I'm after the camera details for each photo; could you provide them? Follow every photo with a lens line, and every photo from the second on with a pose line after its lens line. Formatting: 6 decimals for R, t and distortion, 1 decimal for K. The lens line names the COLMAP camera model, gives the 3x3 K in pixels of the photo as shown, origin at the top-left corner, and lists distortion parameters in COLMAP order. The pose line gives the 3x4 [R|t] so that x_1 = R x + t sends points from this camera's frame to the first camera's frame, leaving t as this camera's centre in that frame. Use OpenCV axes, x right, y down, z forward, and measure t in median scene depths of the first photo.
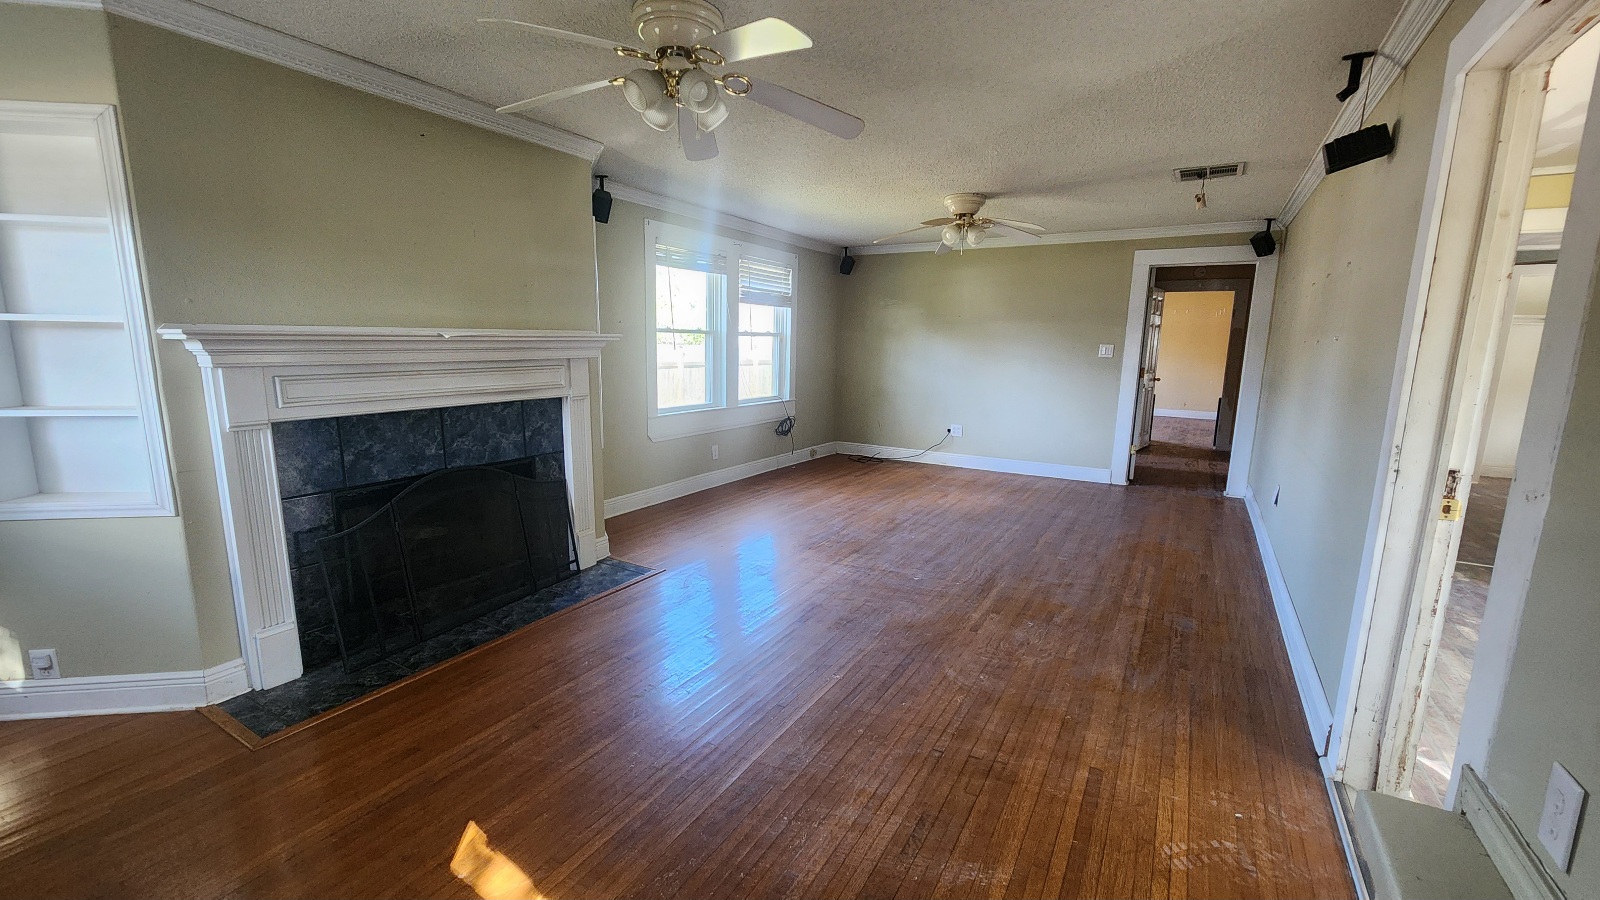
lens RADIAL K [[651.2, 0, 801.5], [0, 651.2, 449.5], [0, 0, 1]] dist [0.004387, -0.002610]
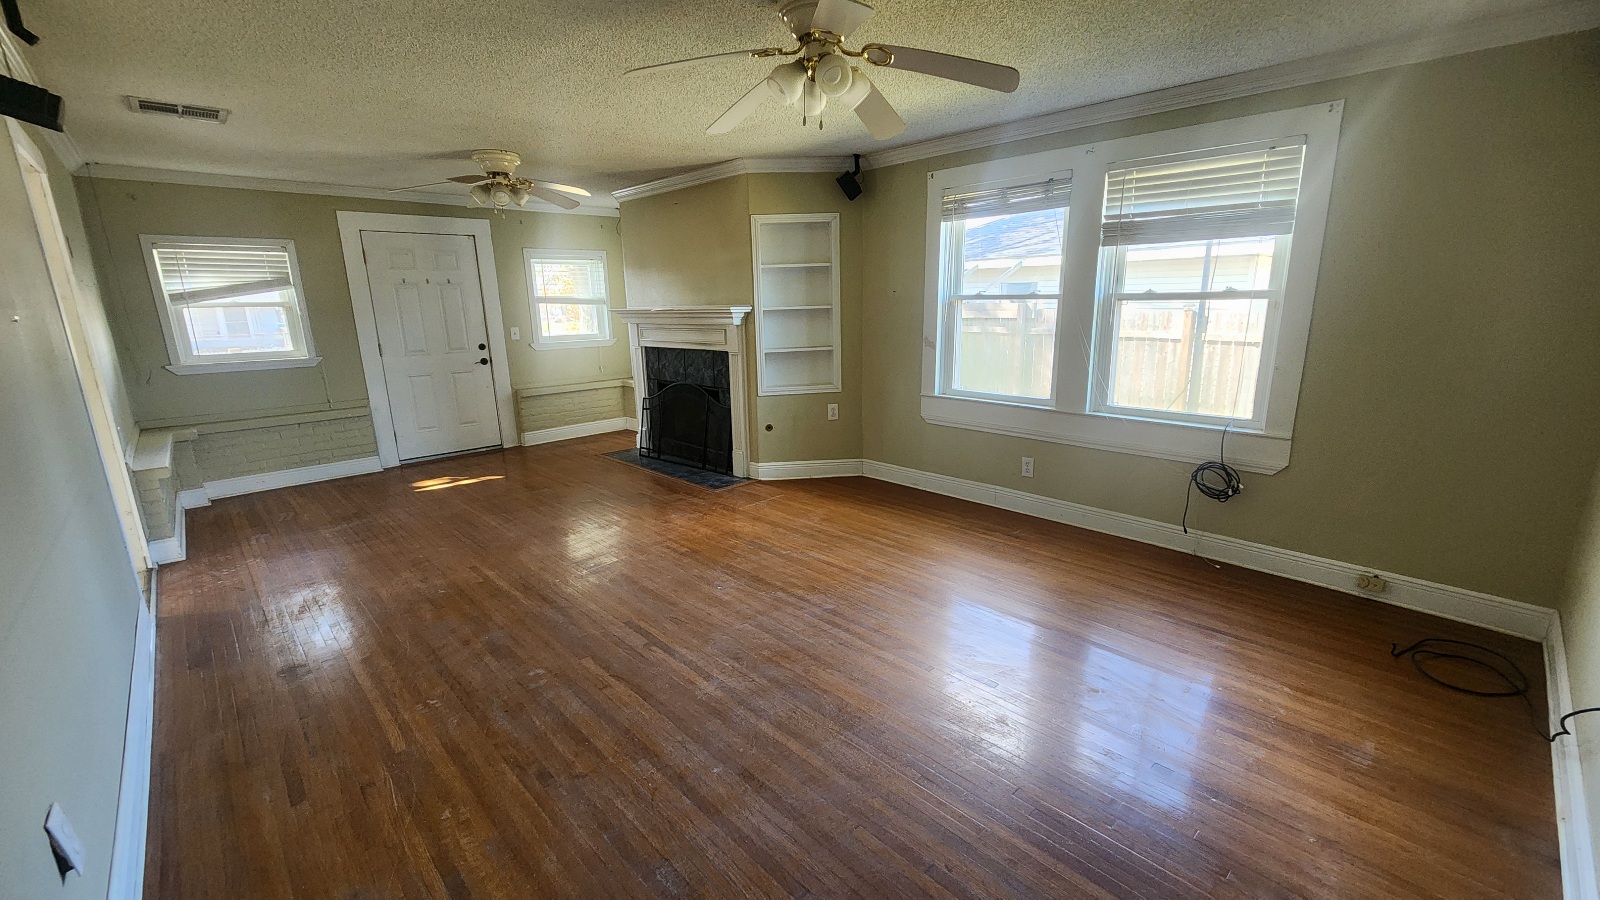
lens RADIAL K [[651.2, 0, 808.8], [0, 651.2, 460.2], [0, 0, 1]] dist [0.004387, -0.002610]
pose [[-0.261851, 0.219020, -0.939928, 0.765061], [-0.149514, 0.952945, 0.263706, -0.198195], [0.953457, 0.209584, -0.216783, 1.178610]]
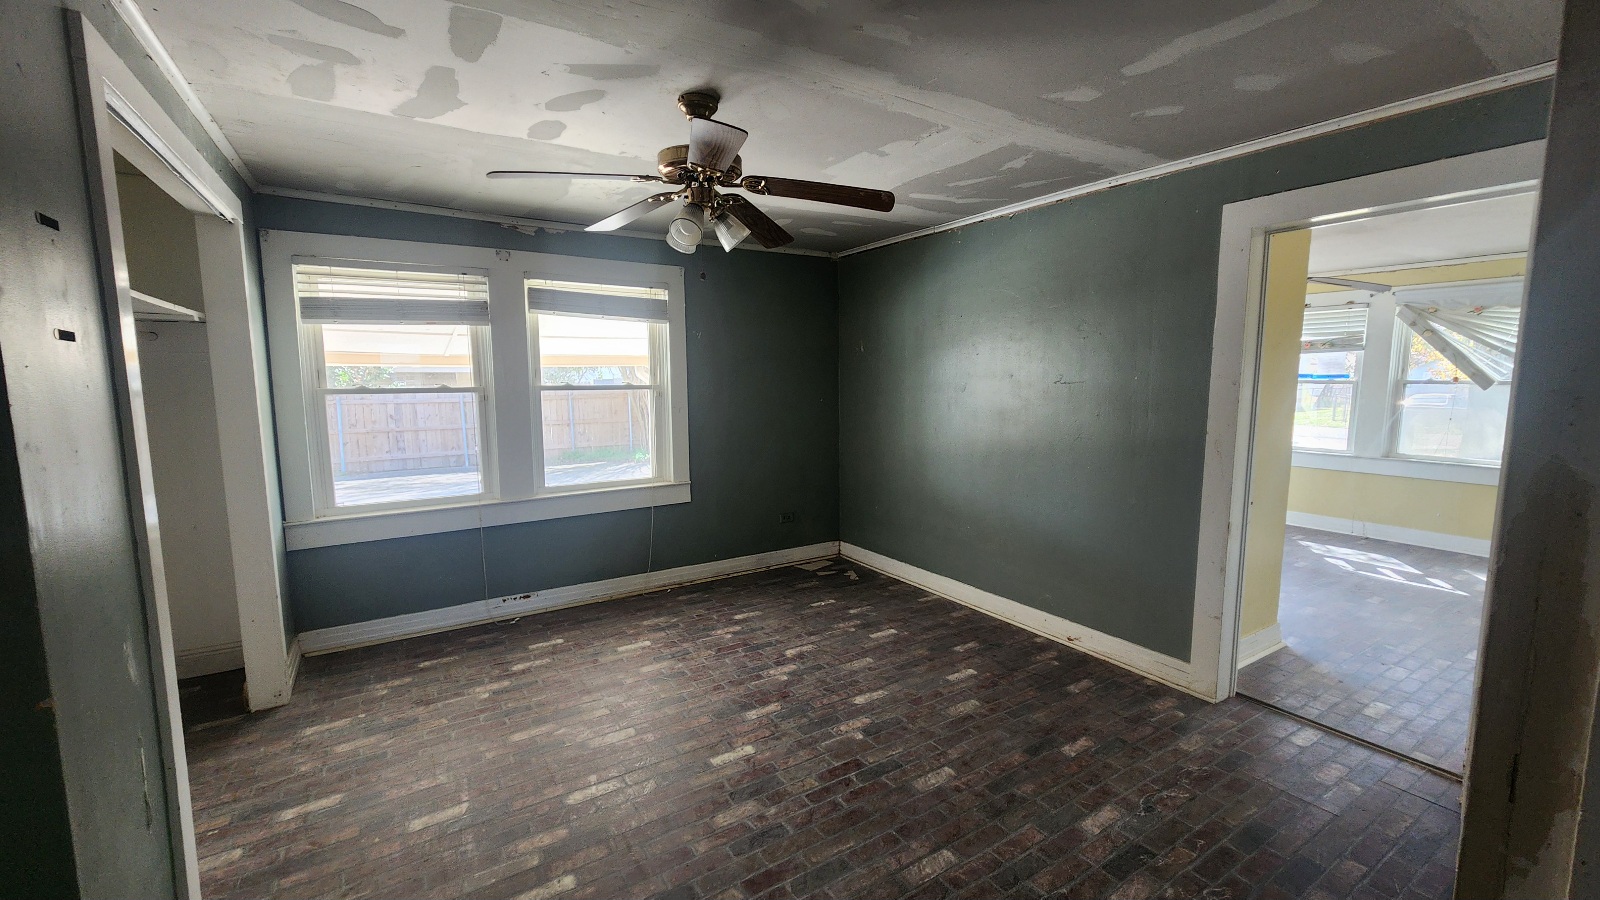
lens RADIAL K [[651.2, 0, 805.3], [0, 651.2, 457.2], [0, 0, 1]] dist [0.004387, -0.002610]
pose [[0.893879, 0.010189, -0.448192, 0.610010], [-0.034118, 0.998388, -0.045348, -0.126777], [0.447008, 0.055827, 0.892786, 0.768497]]
